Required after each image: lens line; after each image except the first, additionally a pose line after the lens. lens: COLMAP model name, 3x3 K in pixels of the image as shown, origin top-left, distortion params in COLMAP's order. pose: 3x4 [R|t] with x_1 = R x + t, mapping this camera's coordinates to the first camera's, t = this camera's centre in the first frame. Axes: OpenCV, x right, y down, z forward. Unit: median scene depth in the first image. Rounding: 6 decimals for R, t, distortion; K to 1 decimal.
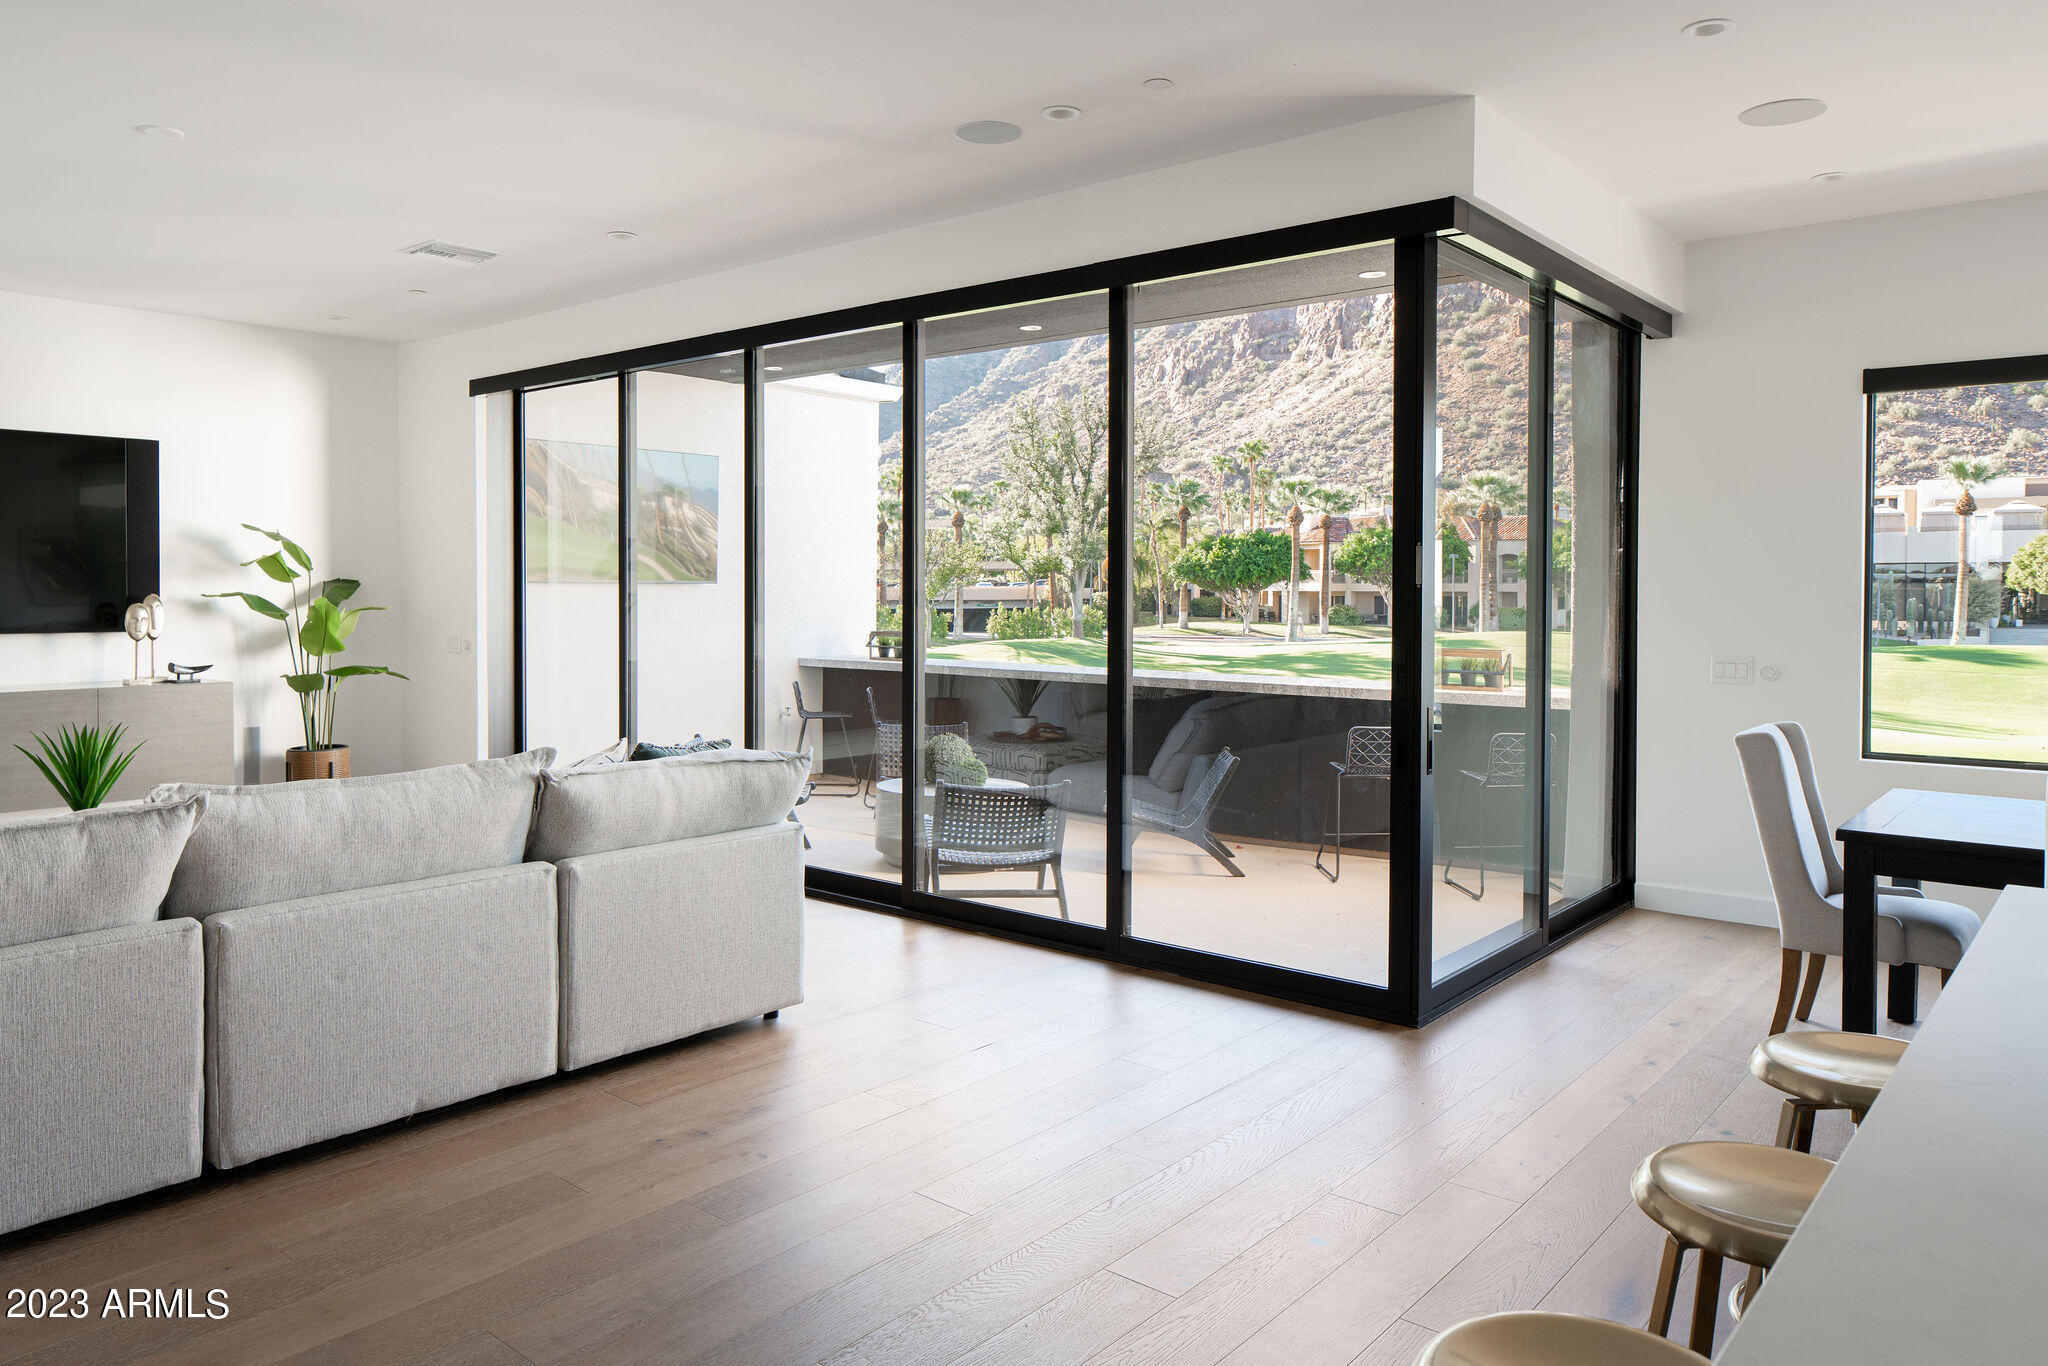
lens RADIAL K [[1344.1, 0, 1026.6], [0, 1344.1, 626.1], [0, 0, 1]] dist [-0.006382, -0.001128]
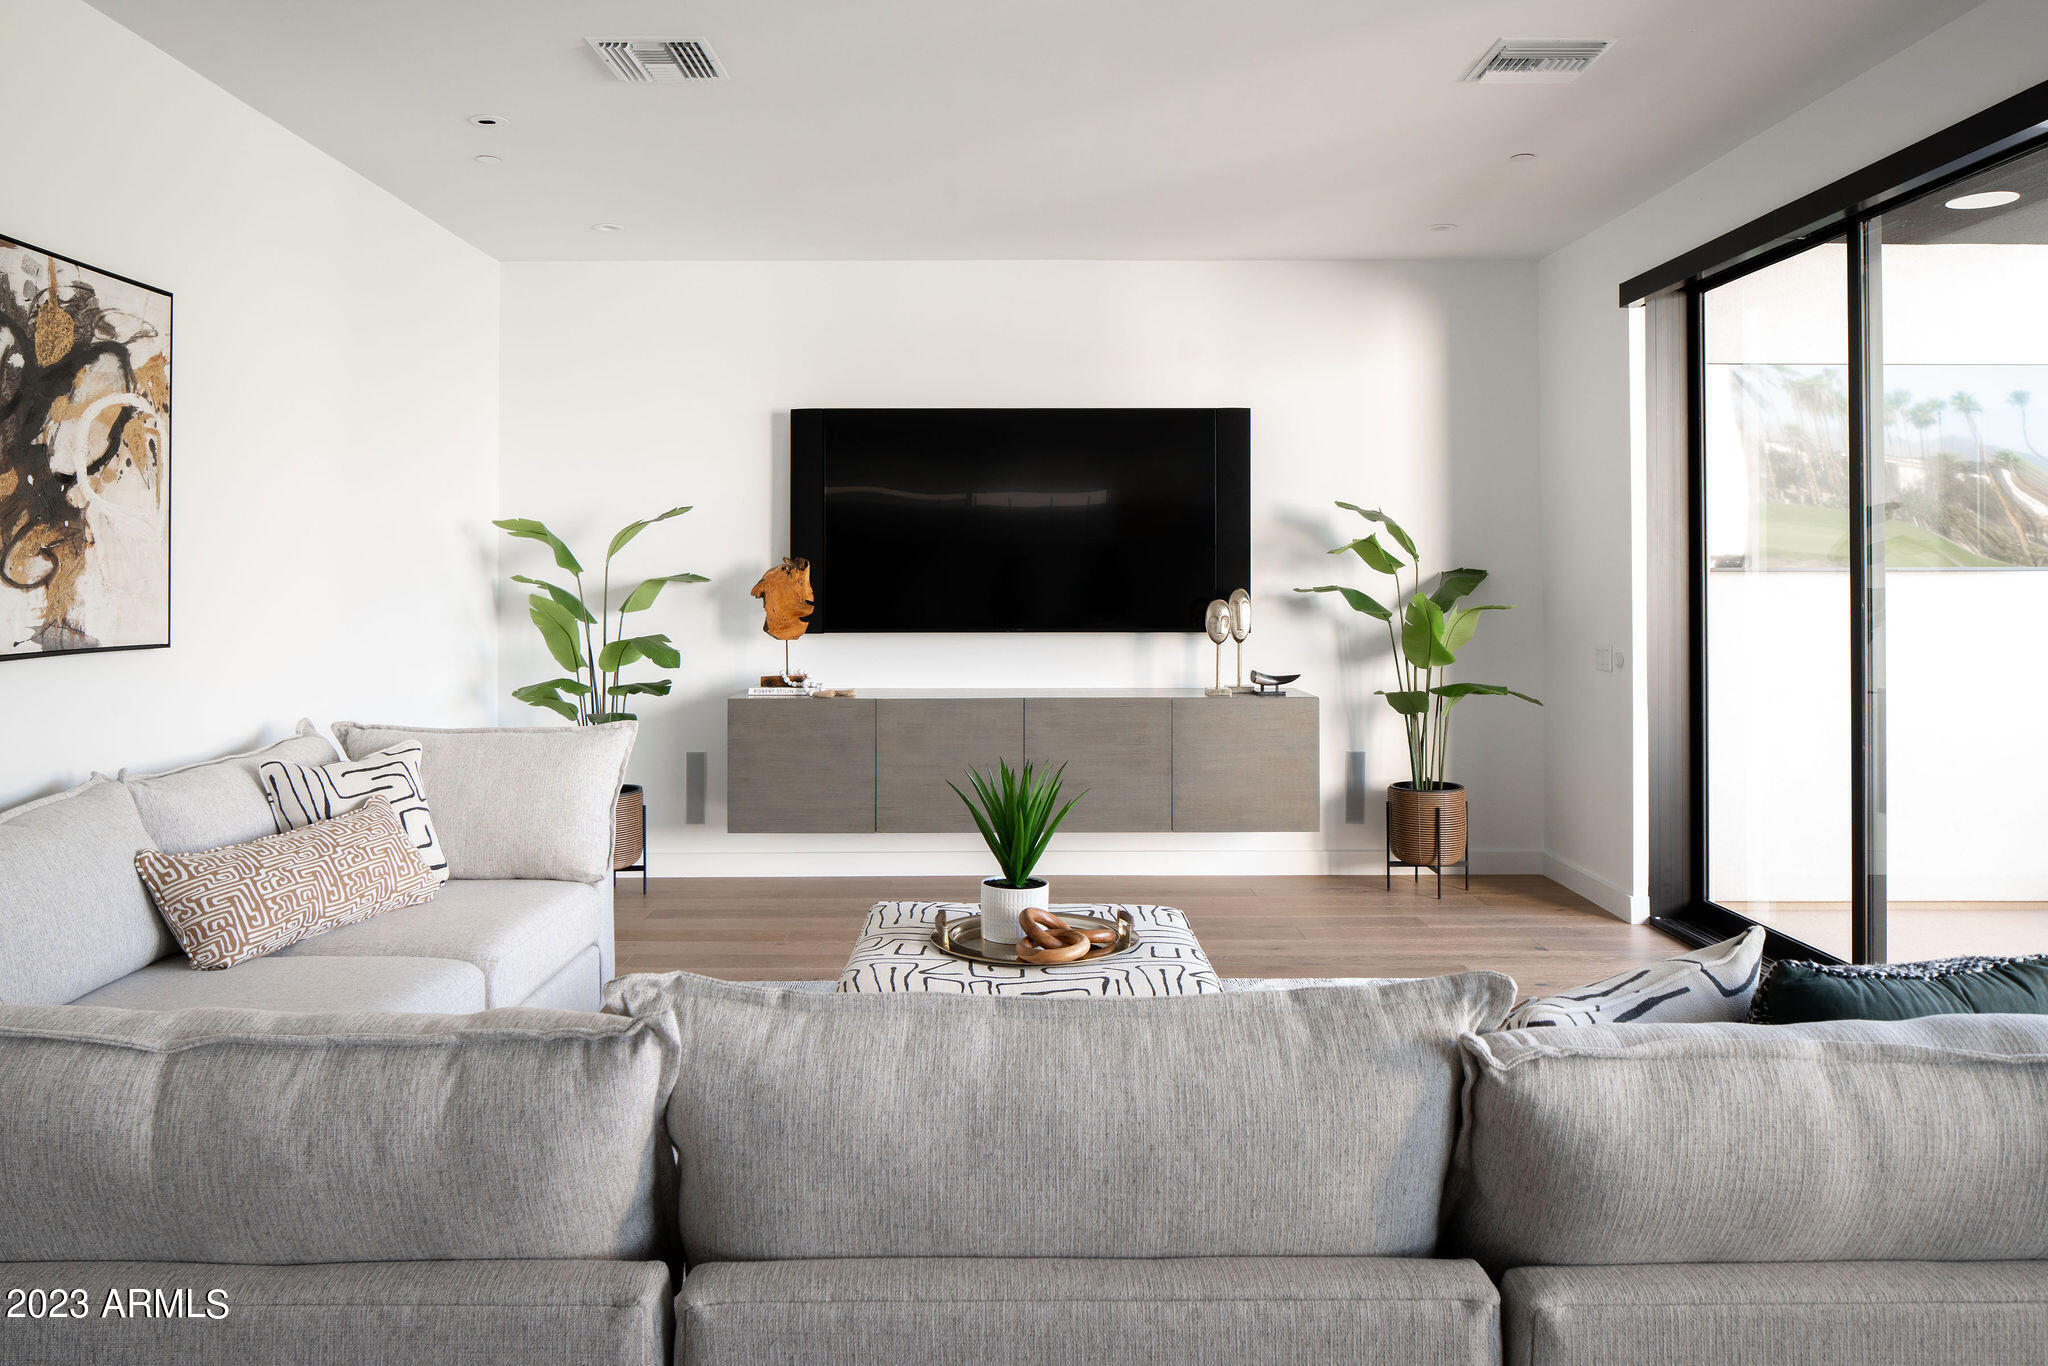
lens RADIAL K [[1371.2, 0, 1020.9], [0, 1371.2, 562.1], [0, 0, 1]] dist [-0.002627, 0.000503]
pose [[0.635888, -0.013724, -0.771660, -0.069554], [-0.019104, 0.999256, -0.033514, -0.008723], [0.771545, 0.036053, 0.635152, 0.339805]]
